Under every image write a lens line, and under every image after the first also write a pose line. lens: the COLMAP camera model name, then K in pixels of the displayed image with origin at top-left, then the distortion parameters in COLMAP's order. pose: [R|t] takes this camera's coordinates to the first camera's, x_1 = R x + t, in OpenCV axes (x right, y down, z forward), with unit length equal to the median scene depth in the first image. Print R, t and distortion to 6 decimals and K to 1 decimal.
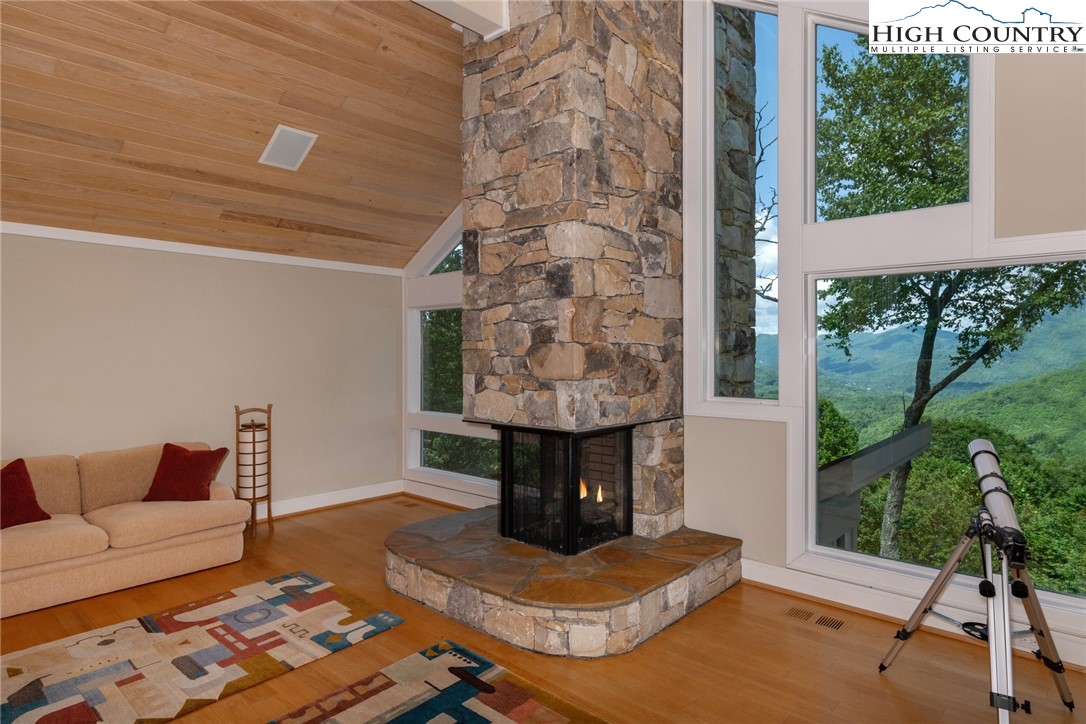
lens RADIAL K [[621.4, 0, 539.6], [0, 621.4, 354.3], [0, 0, 1]] dist [0.000498, -0.002885]
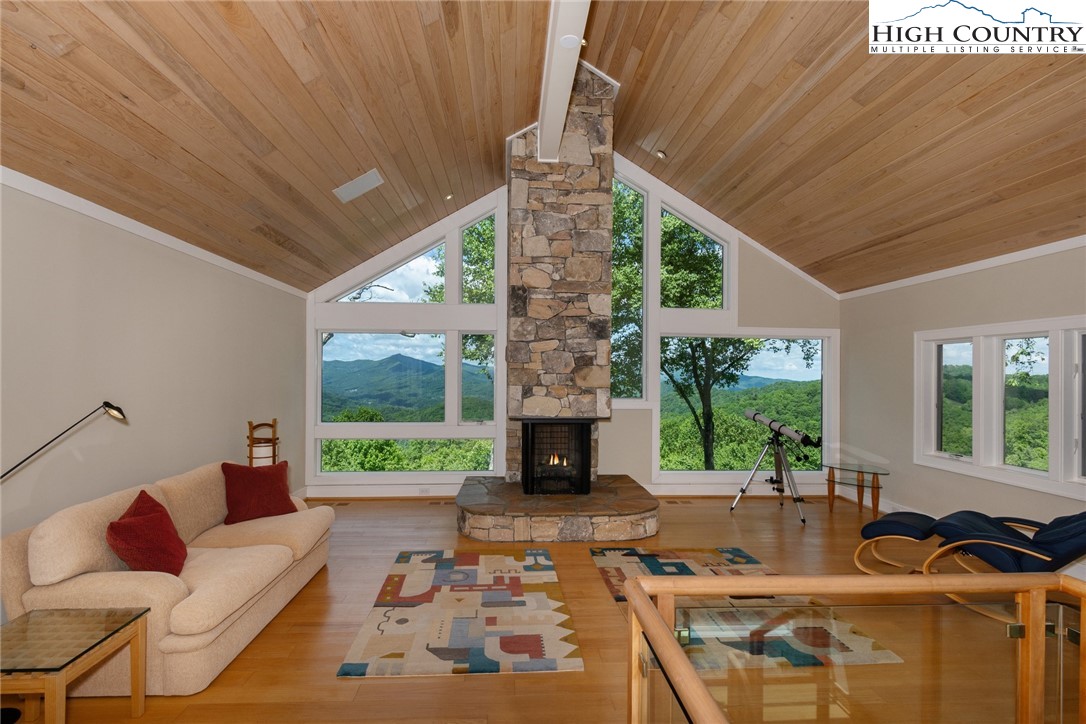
lens RADIAL K [[522.4, 0, 534.1], [0, 522.4, 380.2], [0, 0, 1]] dist [0.009951, -0.000689]
pose [[0.691524, 0.001003, 0.722352, -1.081417], [-0.007559, 0.999954, 0.005848, 0.013288], [-0.722314, -0.009504, 0.691500, 0.146626]]
